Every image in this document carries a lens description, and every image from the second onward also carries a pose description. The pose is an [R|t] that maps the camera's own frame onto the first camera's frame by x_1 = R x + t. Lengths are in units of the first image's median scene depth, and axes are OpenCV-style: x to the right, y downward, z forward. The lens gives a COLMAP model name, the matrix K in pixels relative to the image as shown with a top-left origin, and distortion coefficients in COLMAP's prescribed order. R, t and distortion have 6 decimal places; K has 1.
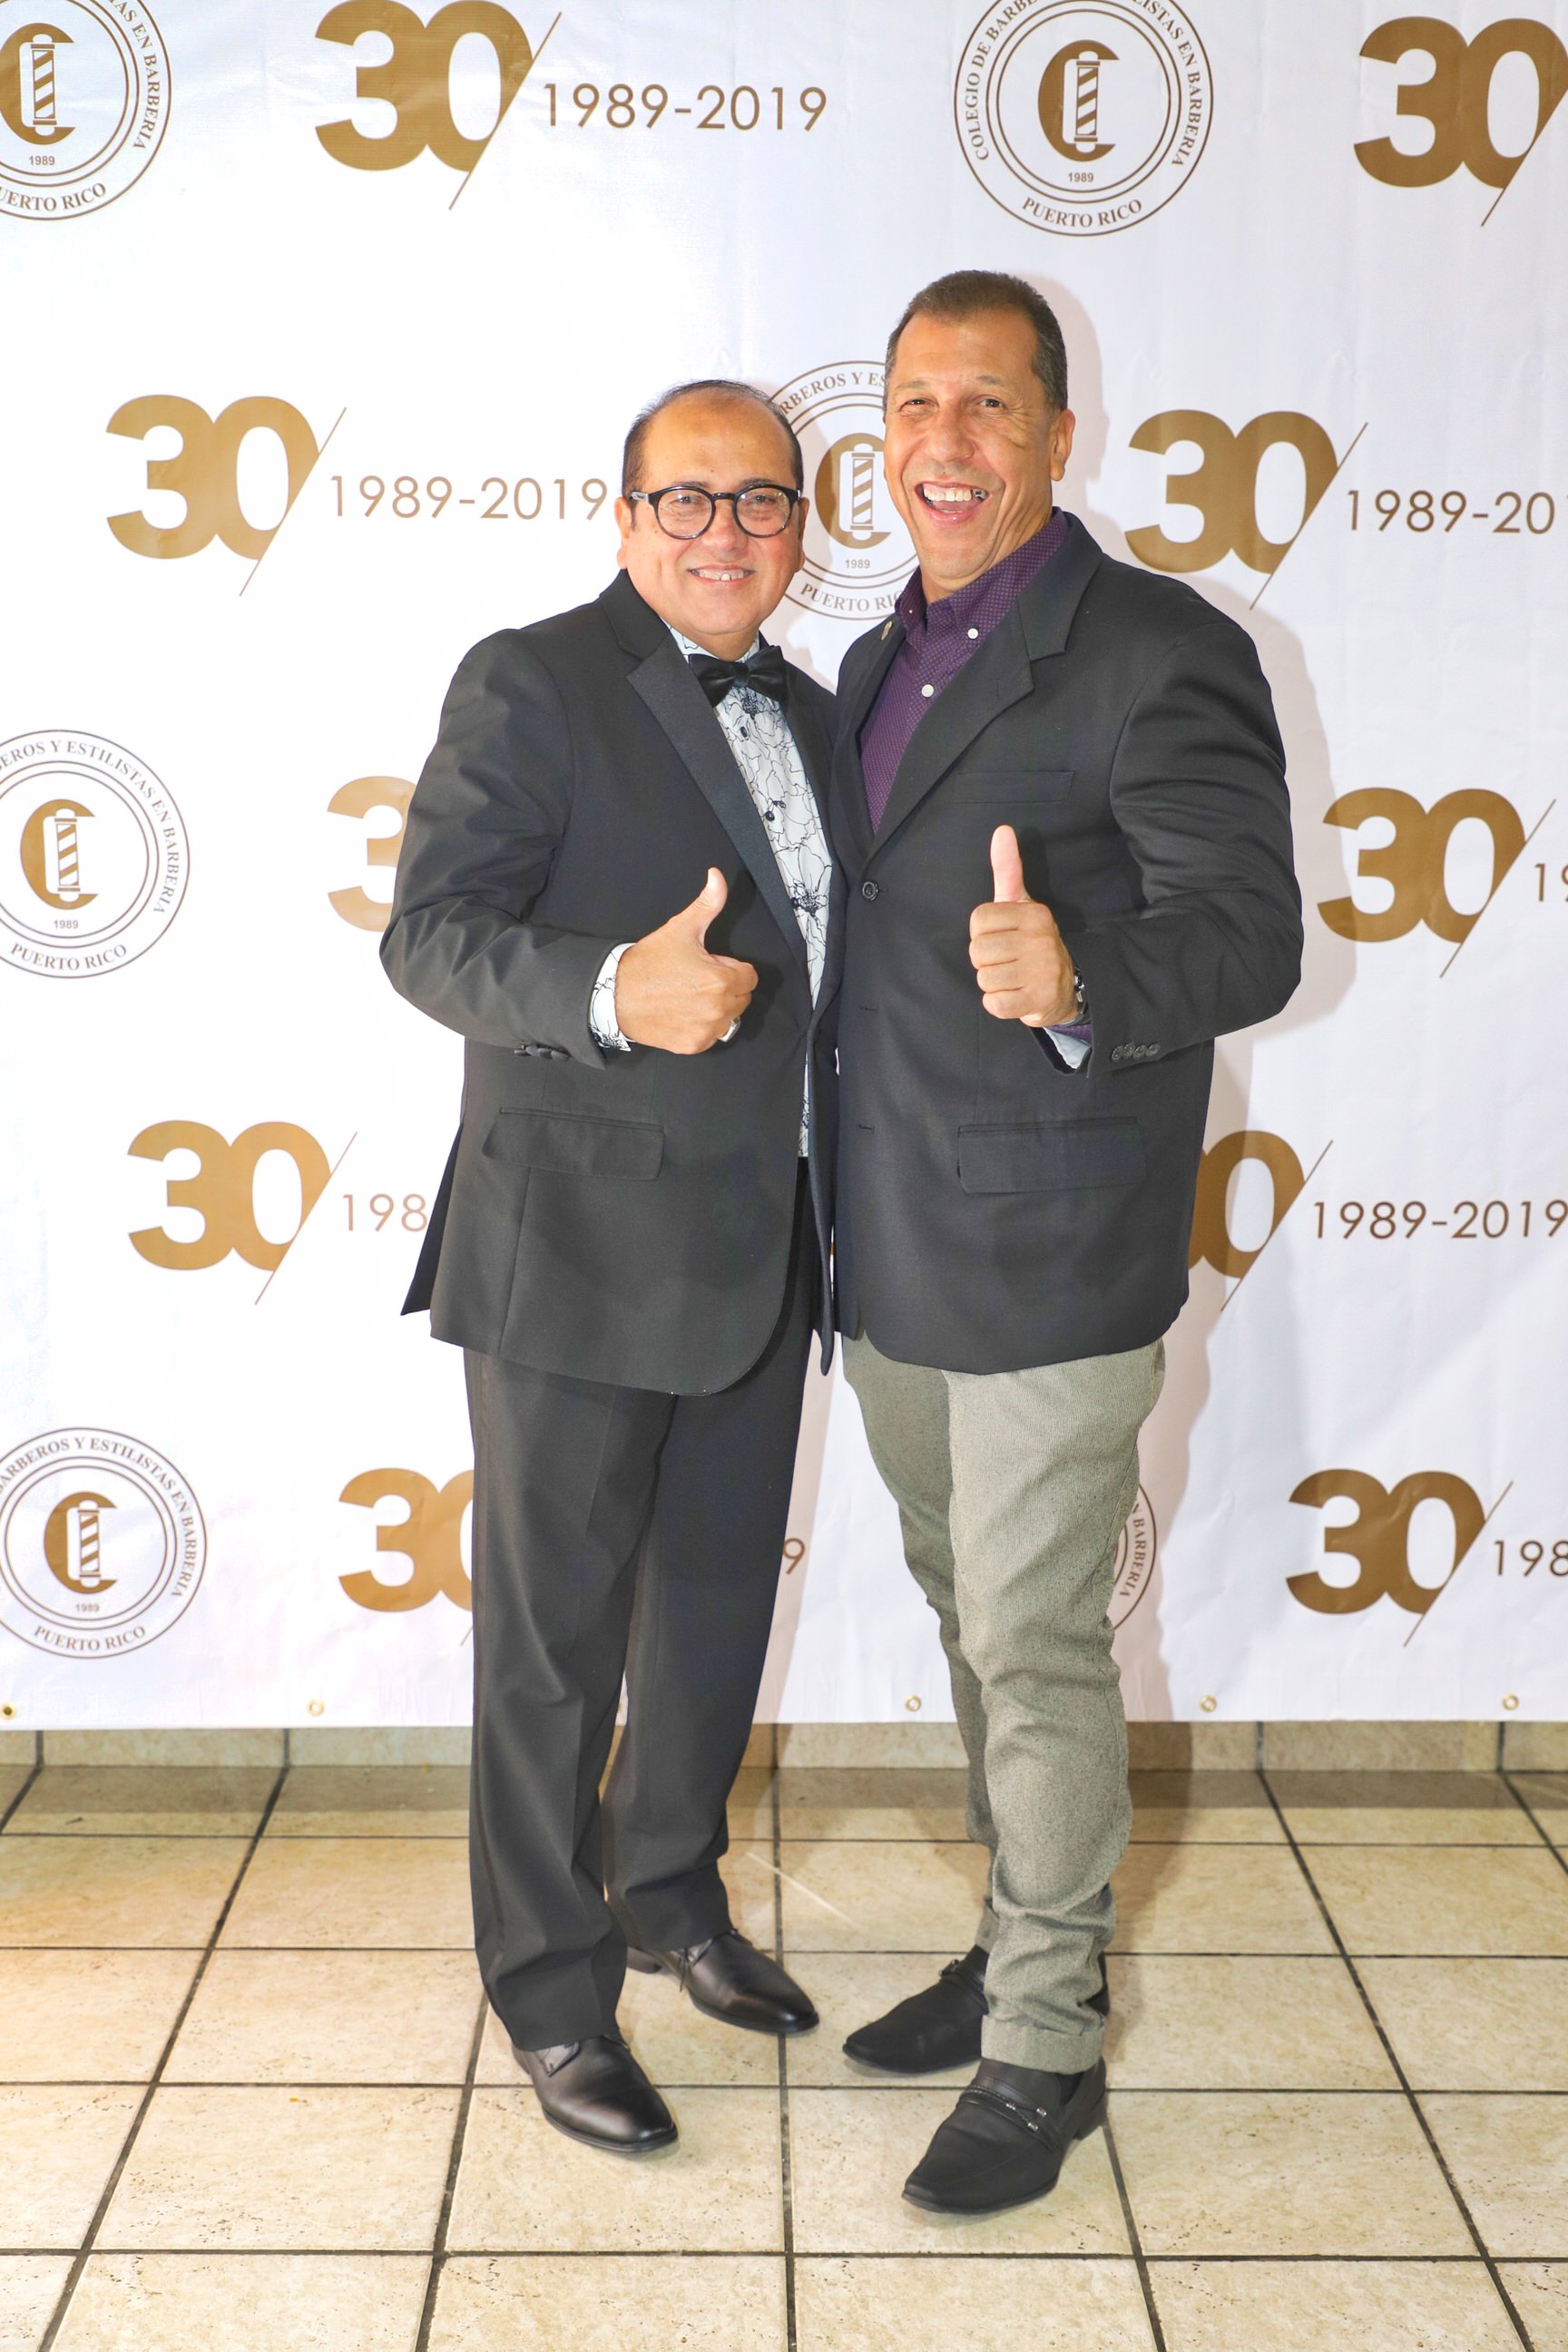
lens RADIAL K [[2994.3, 0, 794.3], [0, 2994.3, 1162.8], [0, 0, 1]] dist [0.014605, -0.007963]
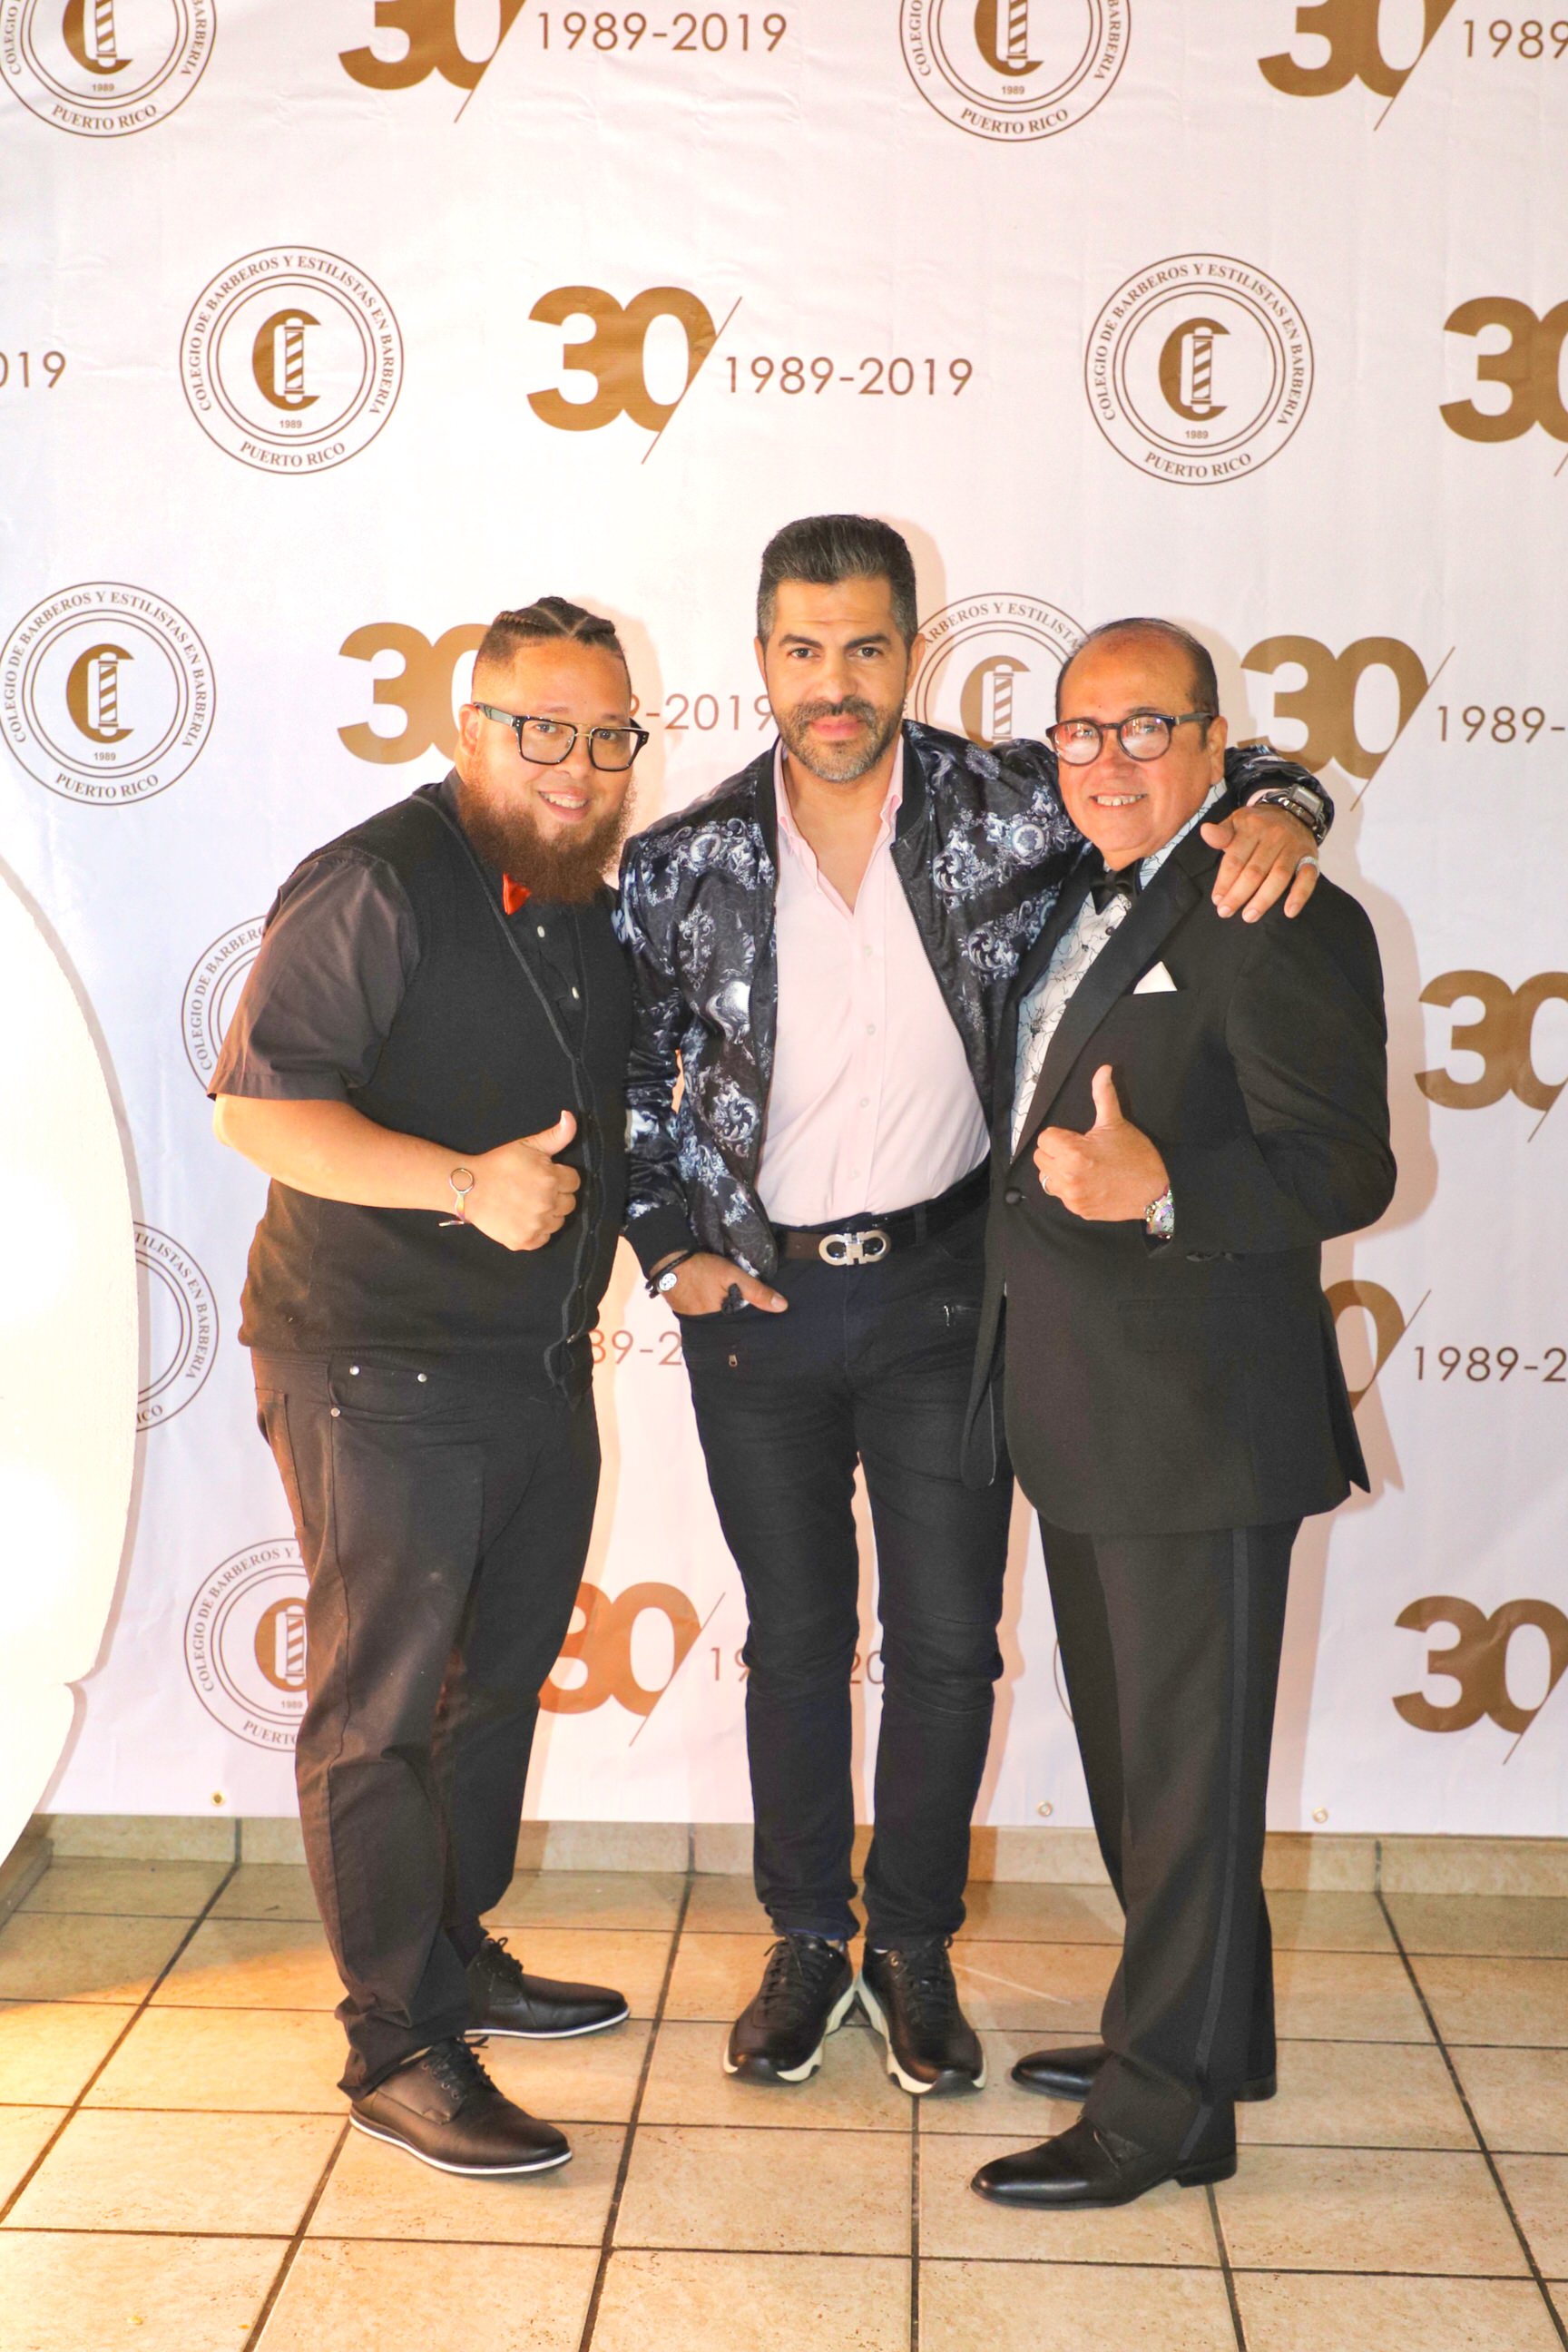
lens RADIAL K [[3270.9, 0, 813.5], [0, 3270.9, 1108.1], [0, 0, 1]] dist [0.012345, -0.011957]
pose [[0.998611, 0.007938, -0.052095, 0.017401], [-0.012030, 0.996824, -0.078725, 0.024655], [0.051304, 0.079243, 0.995534, -0.220950]]
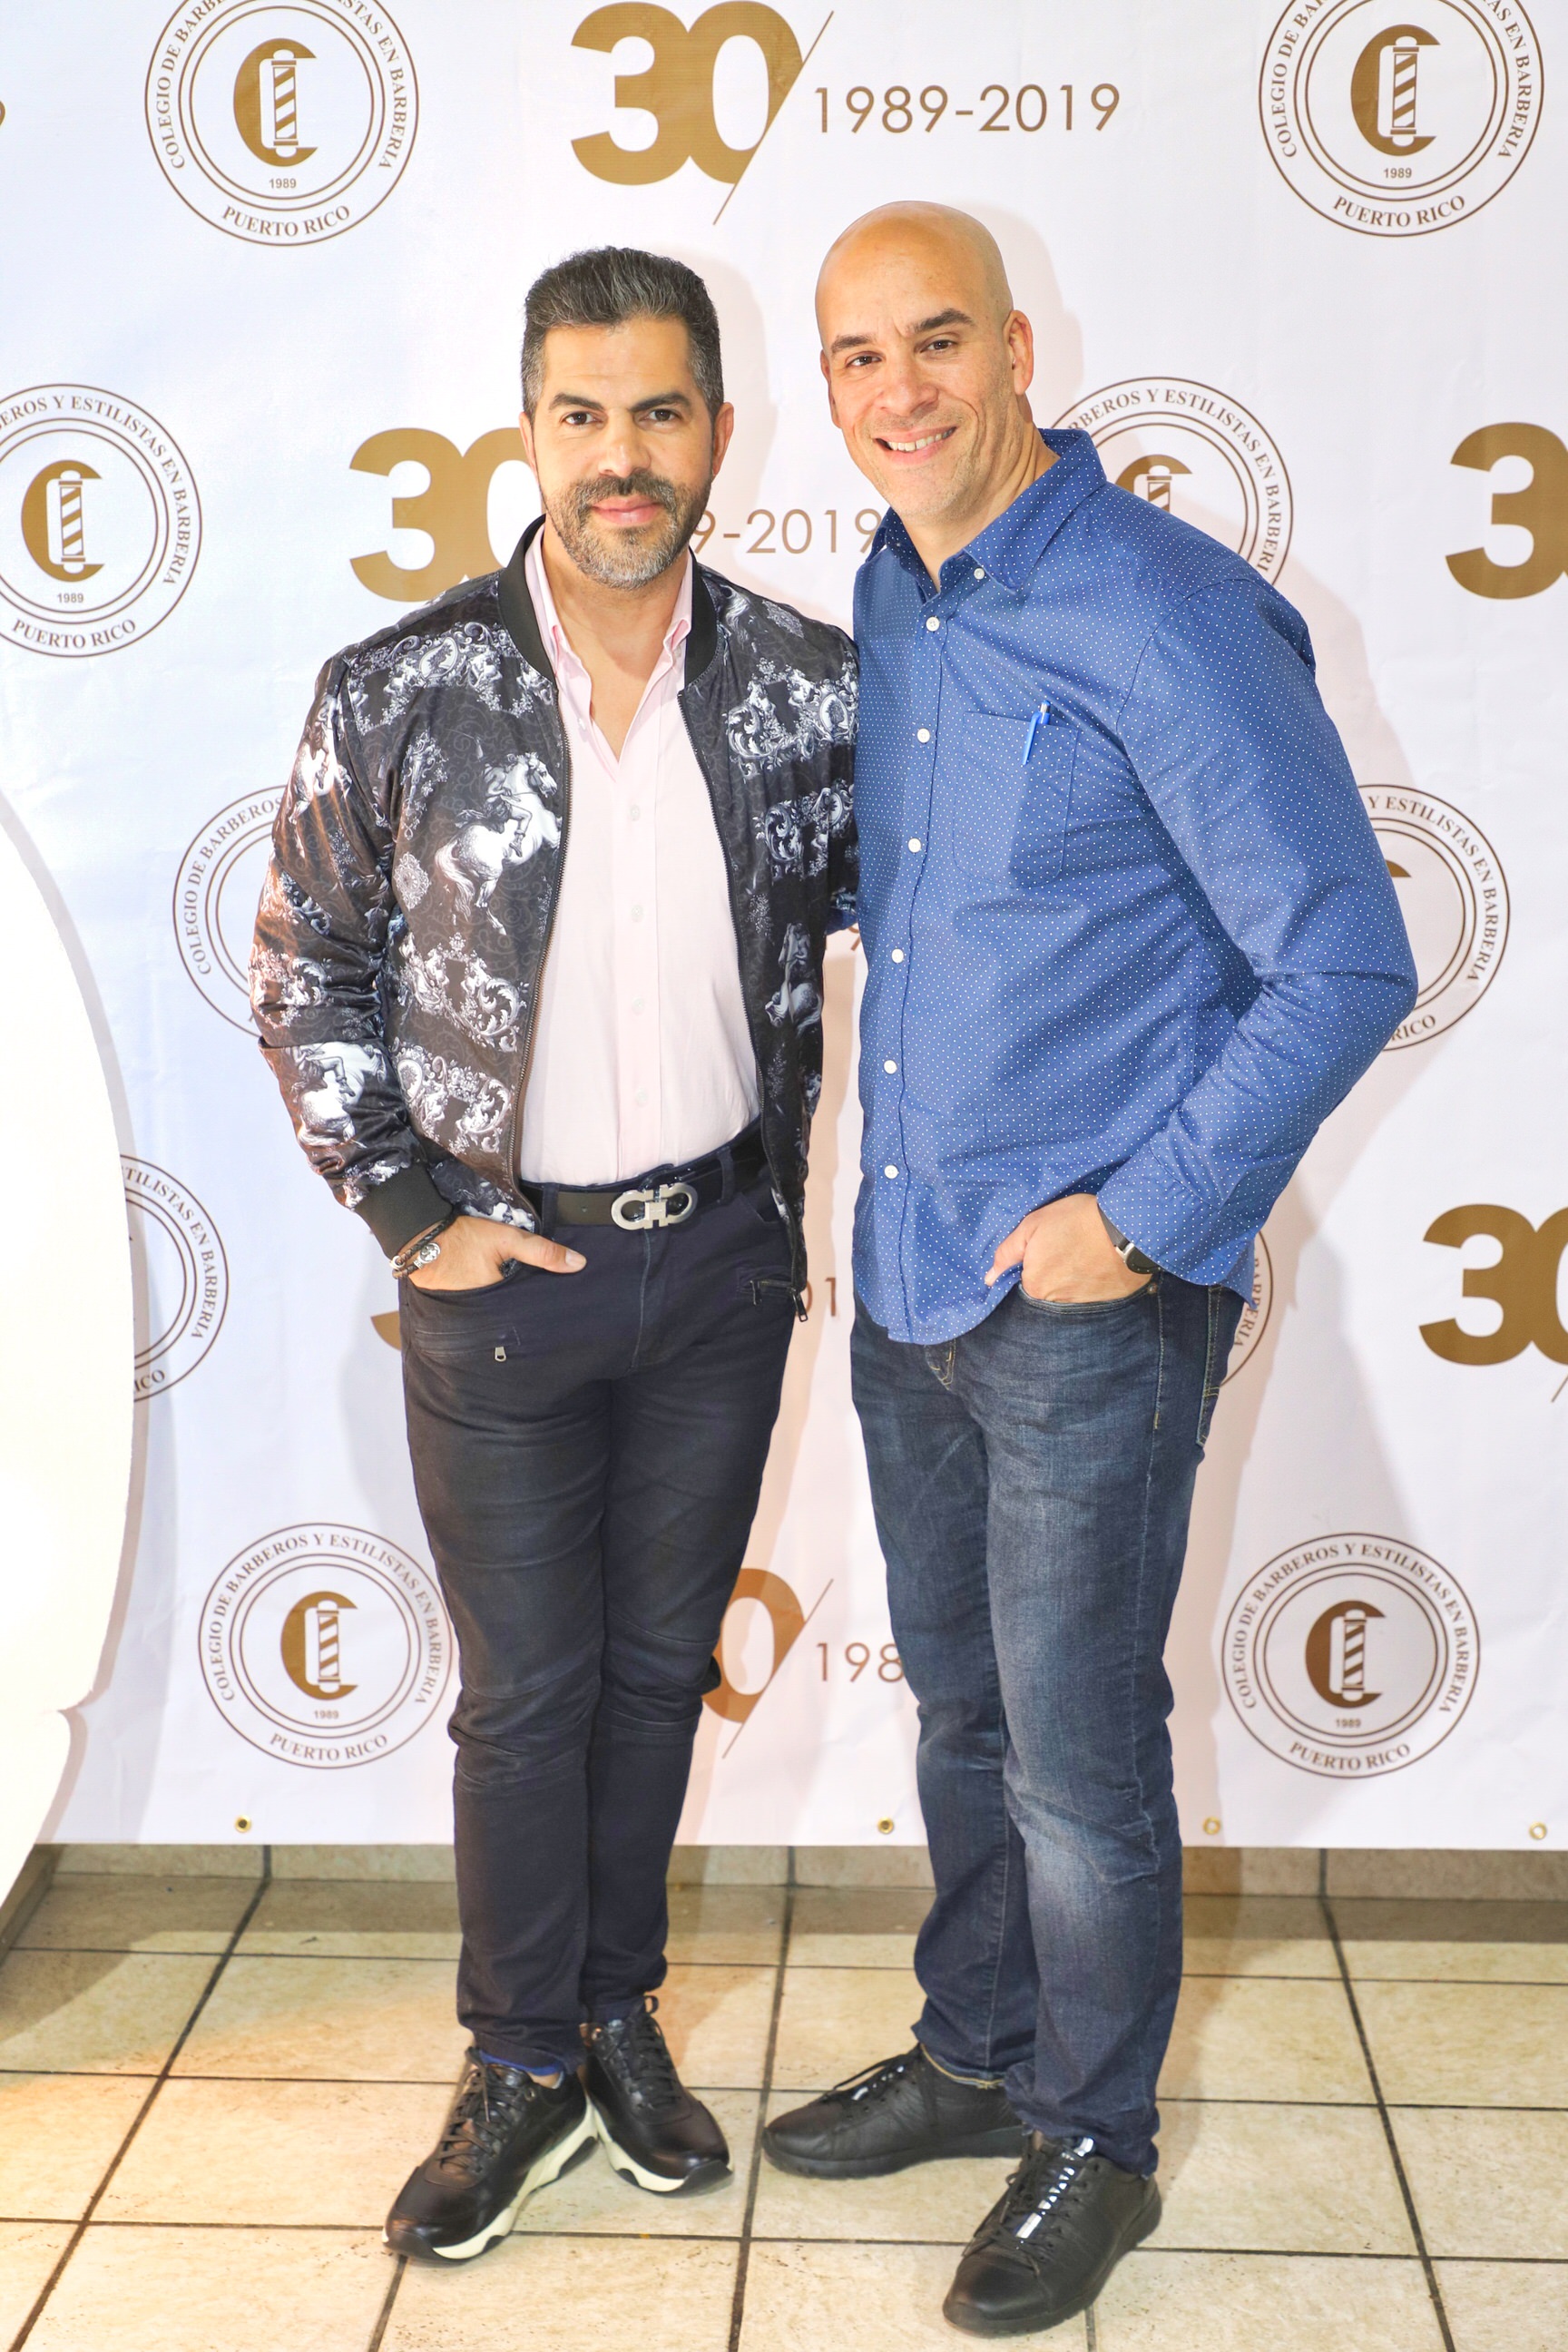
lens RADIAL K [[3384.5, 0, 772.5], [0, 3384.5, 1167.1], [0, 0, 1]] dist [0.045328, -0.103067]
pose [[0.997384, -0.002620, -0.072234, -0.021266], [0.002682, 0.999996, 0.000768, -0.025599], [0.072231, -0.000960, 0.997387, -0.052599]]
